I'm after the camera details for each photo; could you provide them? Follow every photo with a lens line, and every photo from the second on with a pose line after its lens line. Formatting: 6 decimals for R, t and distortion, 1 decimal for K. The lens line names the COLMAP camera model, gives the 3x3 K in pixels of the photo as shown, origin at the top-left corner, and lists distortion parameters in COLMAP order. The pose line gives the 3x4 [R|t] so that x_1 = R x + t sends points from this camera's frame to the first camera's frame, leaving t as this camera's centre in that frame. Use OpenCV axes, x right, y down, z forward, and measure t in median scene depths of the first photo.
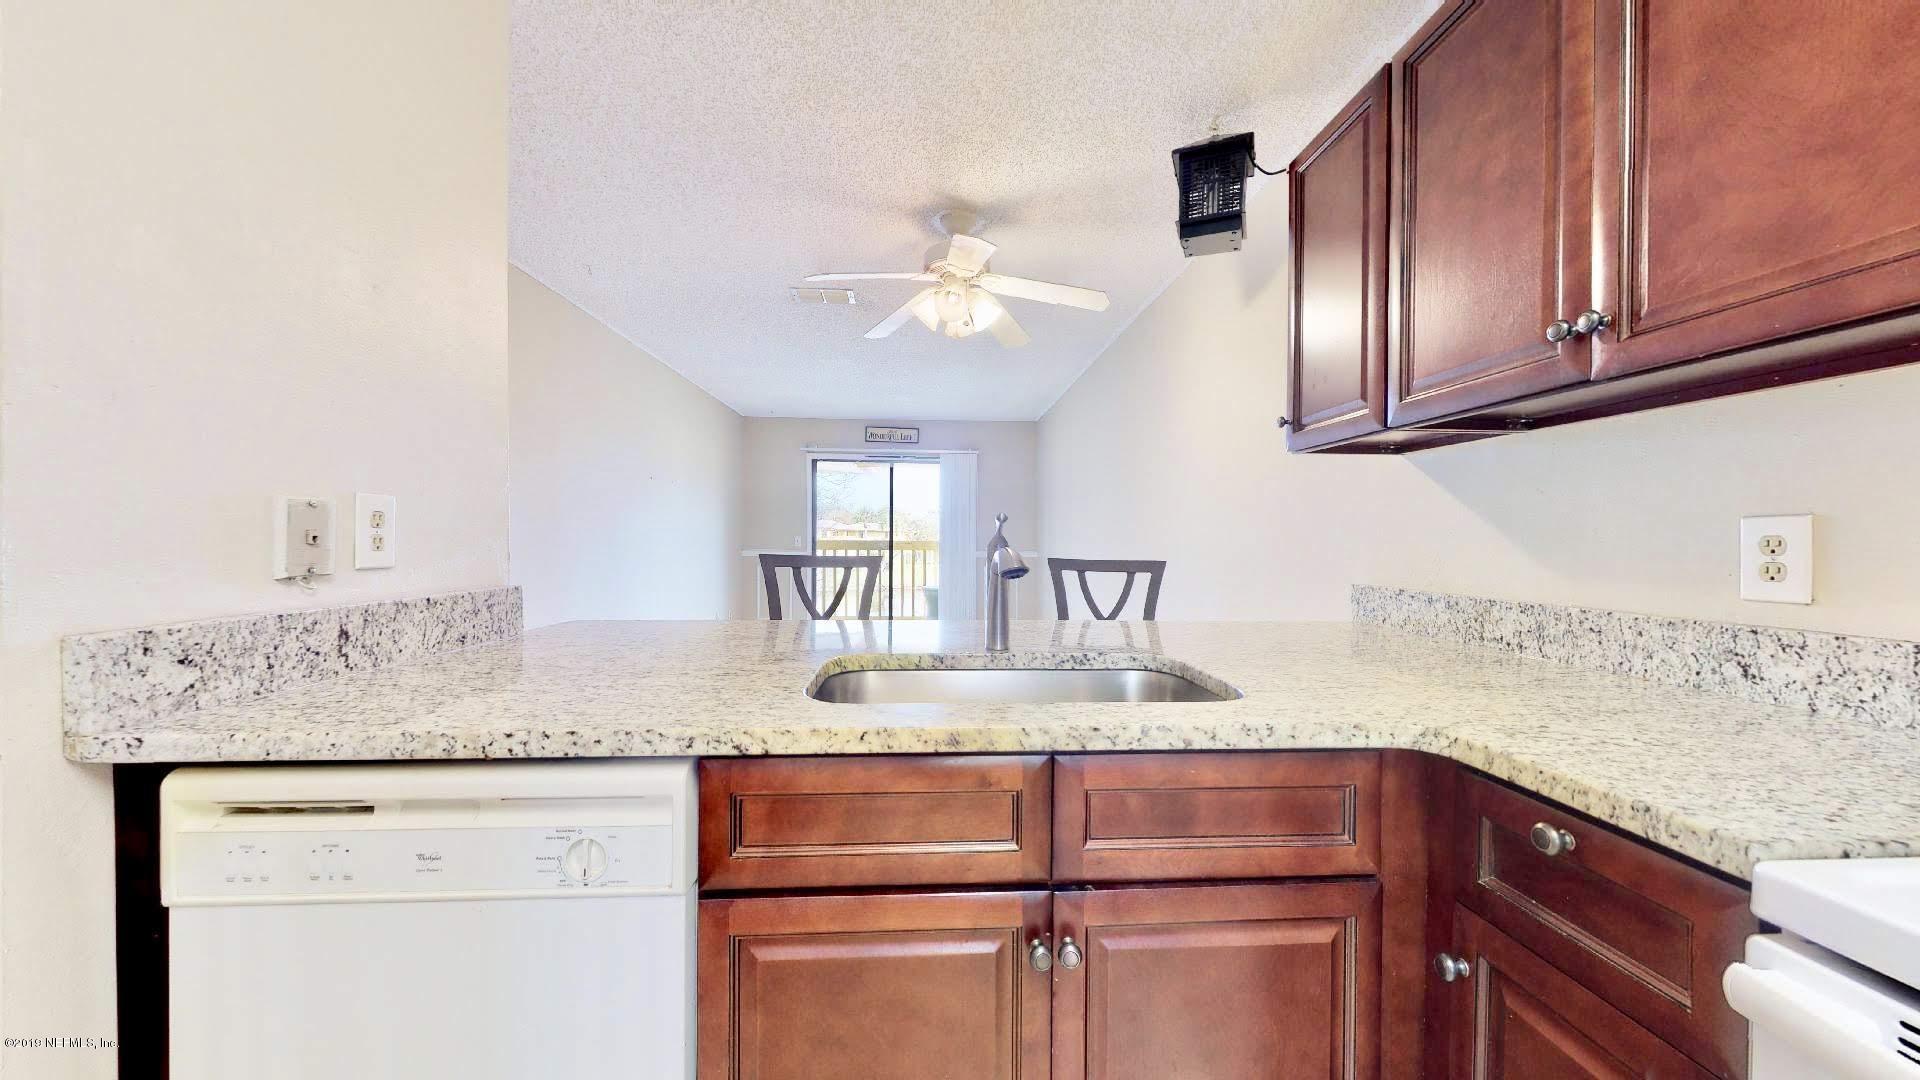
lens RADIAL K [[632.4, 0, 959.7], [0, 632.4, 541.9], [0, 0, 1]] dist [-0.000499, 0.000171]
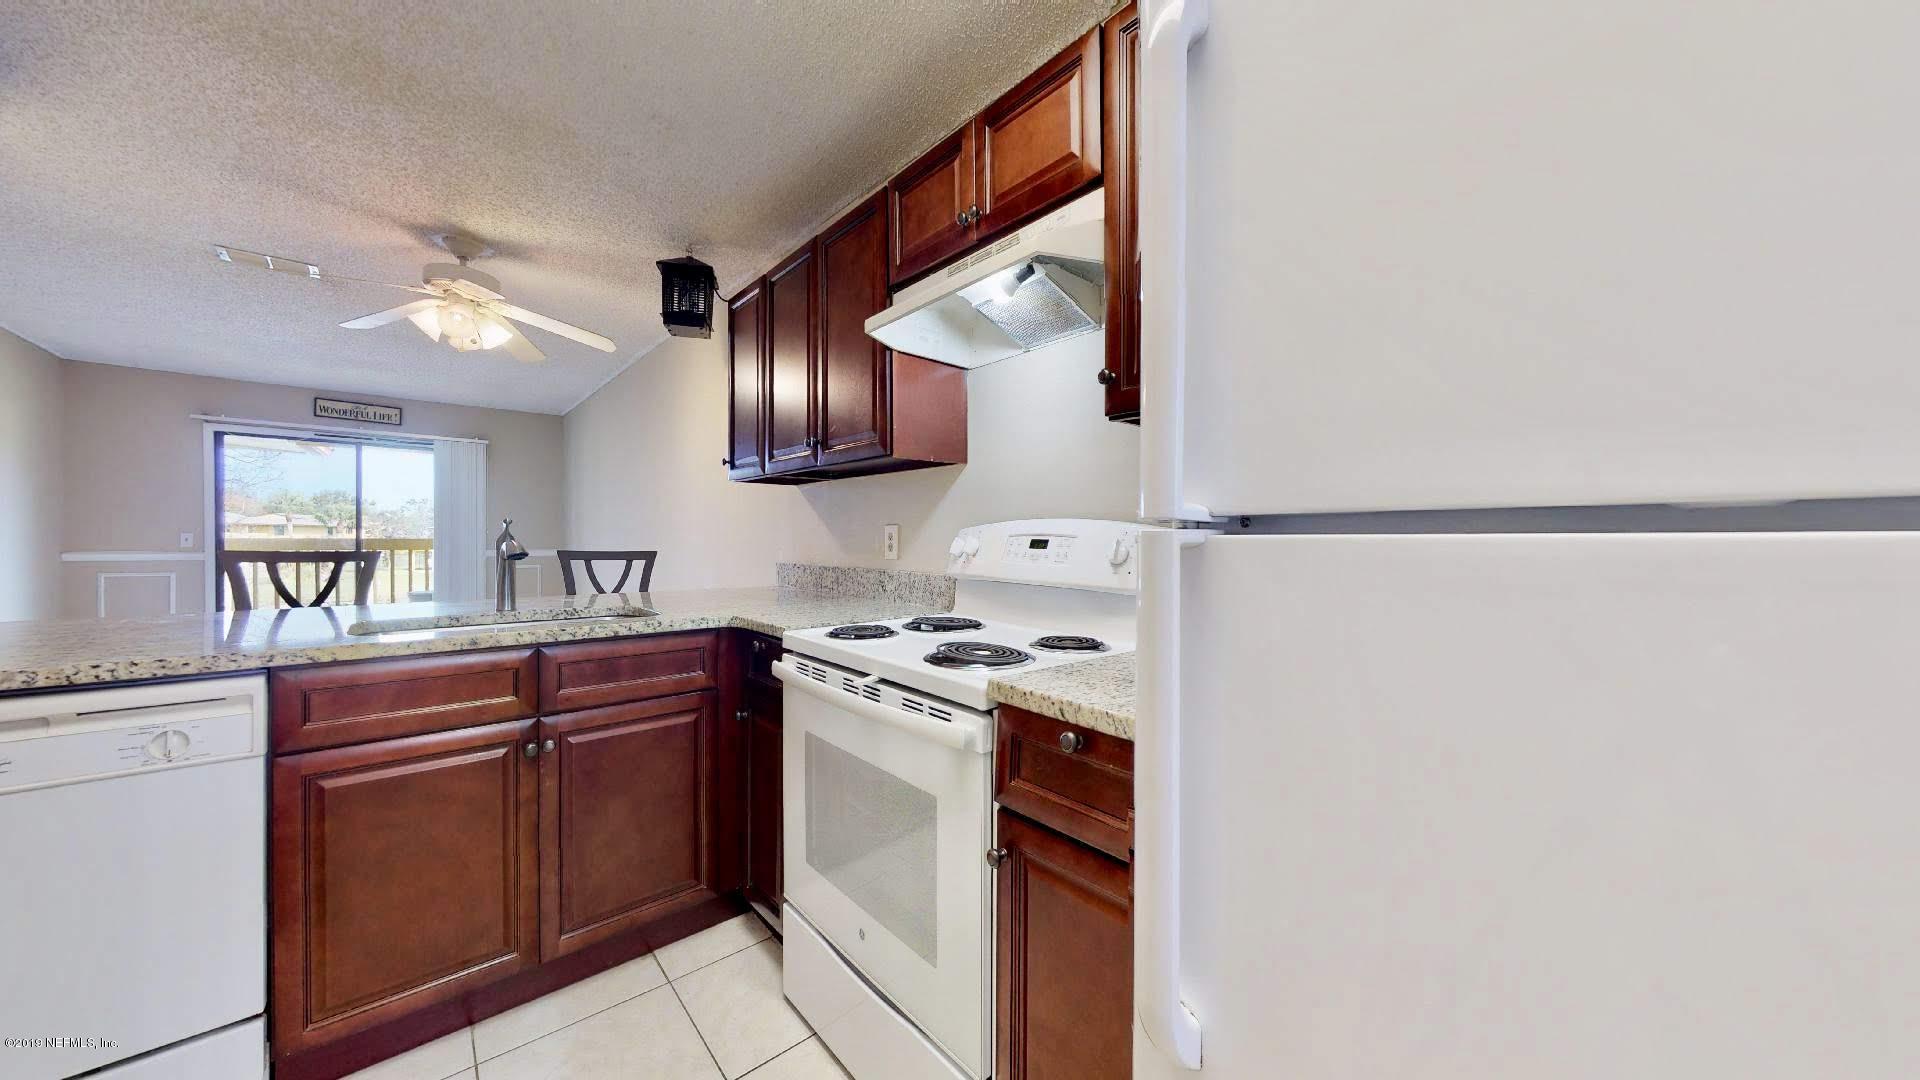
lens RADIAL K [[632.4, 0, 959.7], [0, 632.4, 541.9], [0, 0, 1]] dist [-0.000499, 0.000171]
pose [[0.784235, -0.007981, 0.620412, -0.026534], [0.005384, 0.999967, 0.006058, 0.010144], [-0.620440, -0.001410, 0.784252, -0.911920]]
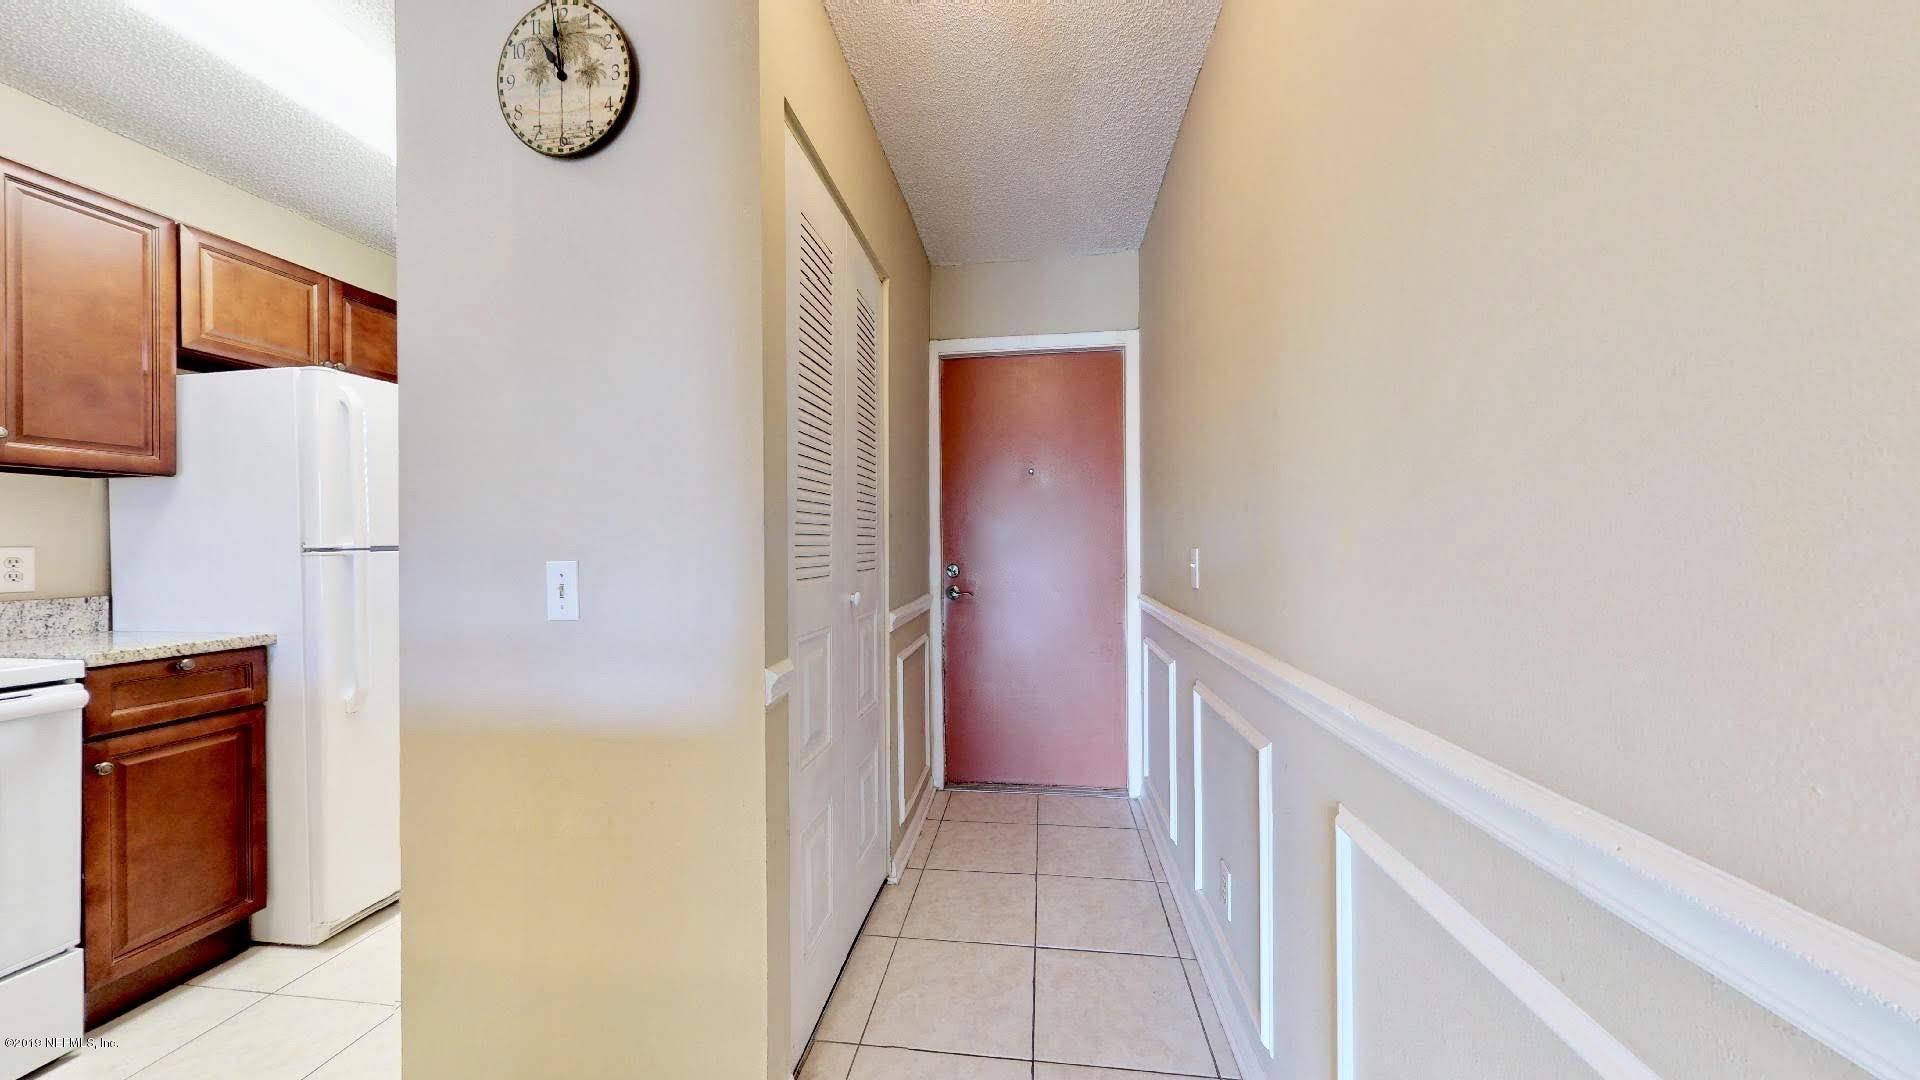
lens RADIAL K [[632.4, 0, 959.7], [0, 632.4, 541.9], [0, 0, 1]] dist [-0.000499, 0.000171]
pose [[-0.983944, 0.000064, 0.178478, -1.460128], [0.001989, 0.999942, 0.010607, -0.031823], [-0.178467, 0.010791, -0.983887, 0.746565]]
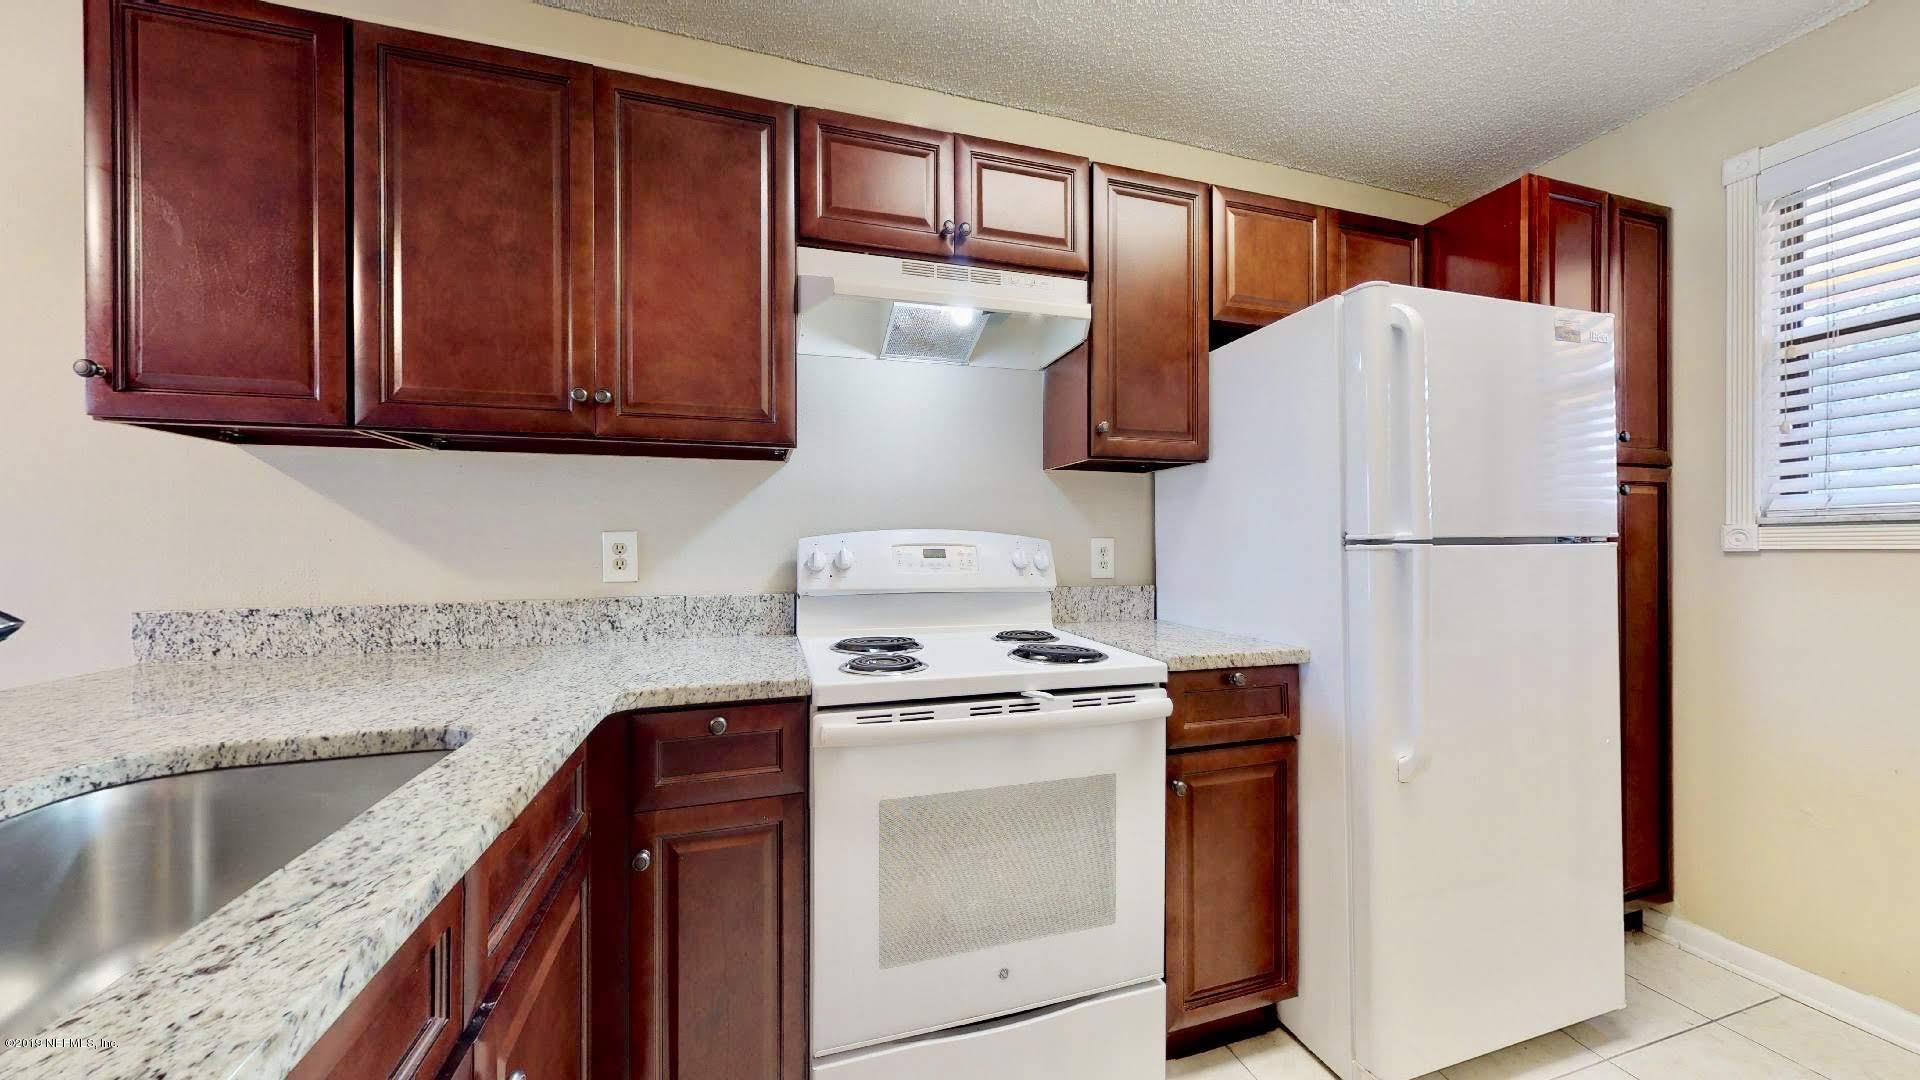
lens RADIAL K [[632.4, 0, 959.7], [0, 632.4, 541.9], [0, 0, 1]] dist [-0.000499, 0.000171]
pose [[-0.245294, -0.005853, 0.969431, -0.477937], [0.010100, 0.999912, 0.008592, -0.014917], [-0.969396, 0.011899, -0.245214, 0.440882]]
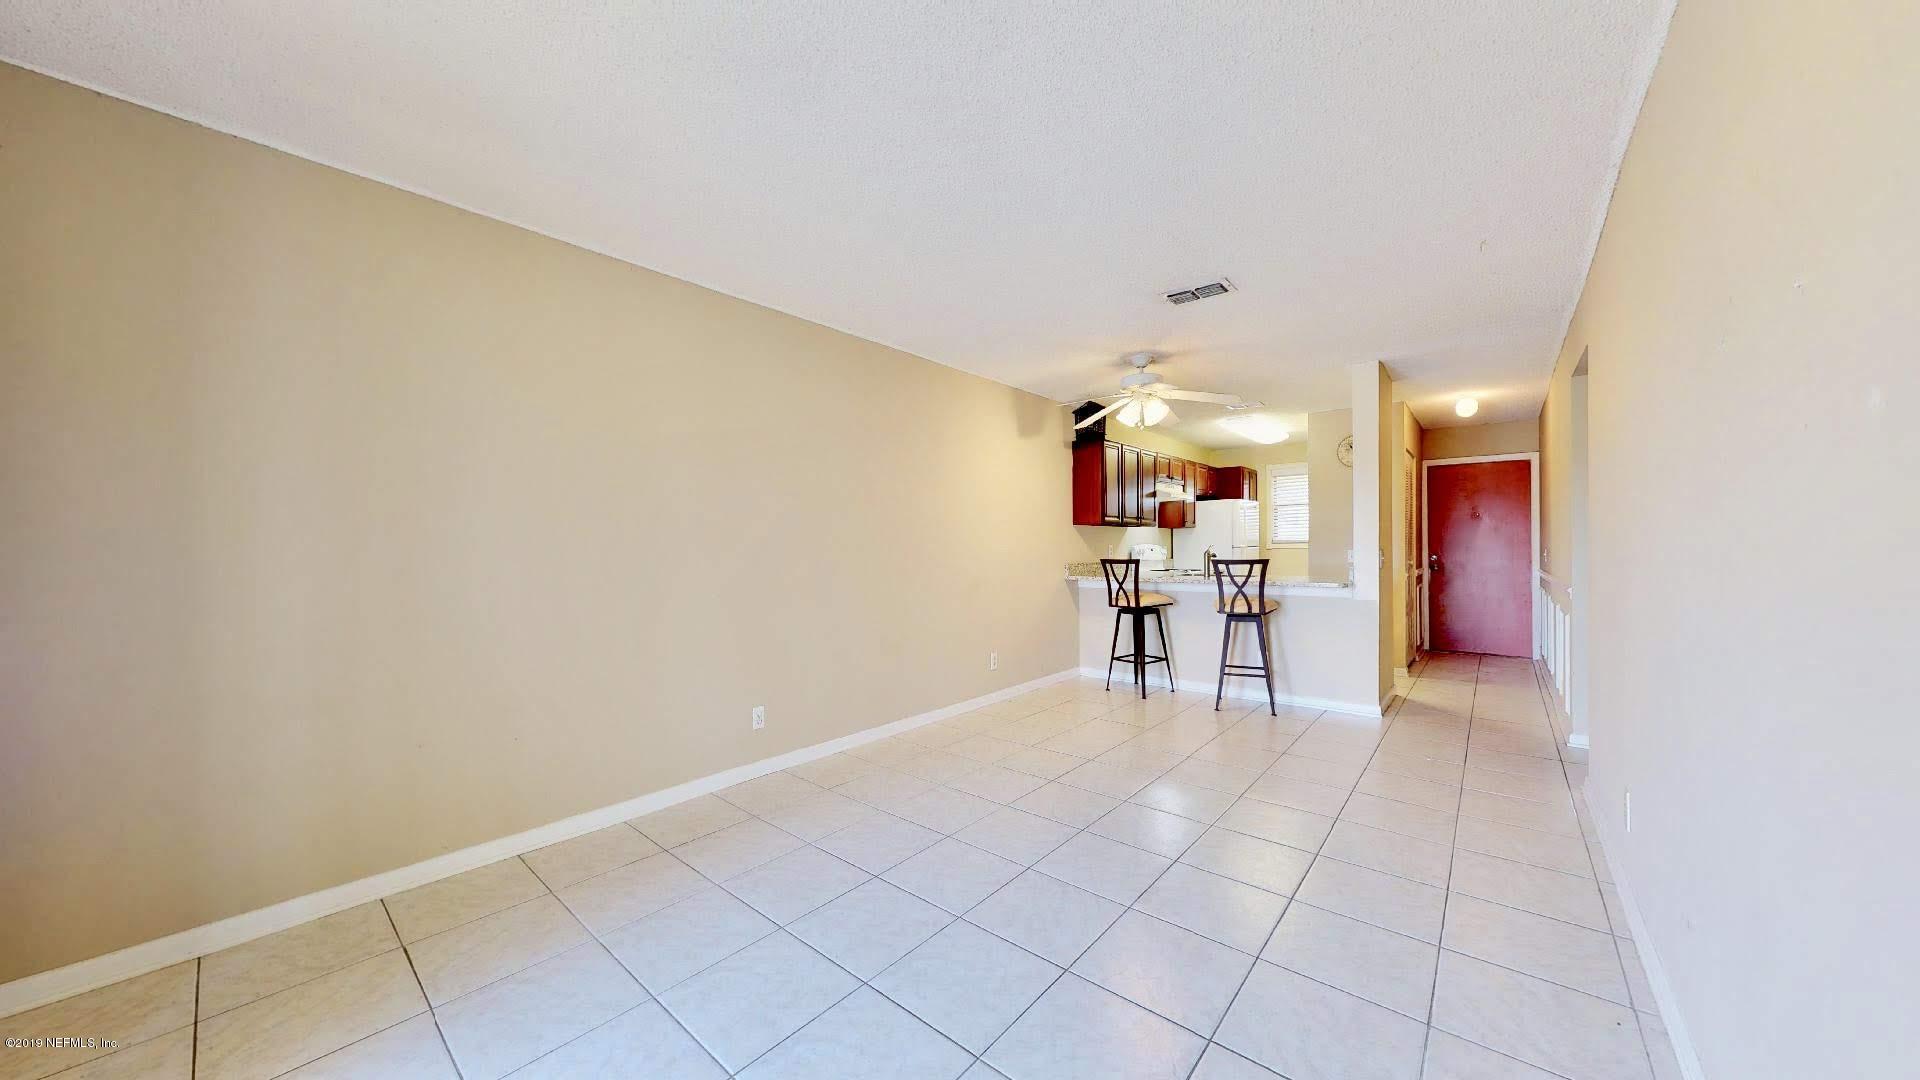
lens RADIAL K [[632.4, 0, 959.7], [0, 632.4, 541.9], [0, 0, 1]] dist [-0.000499, 0.000171]
pose [[-0.727232, -0.002261, 0.686388, -1.840356], [0.008051, 0.999898, 0.011823, -0.154121], [-0.686344, 0.014124, -0.727140, 6.072555]]
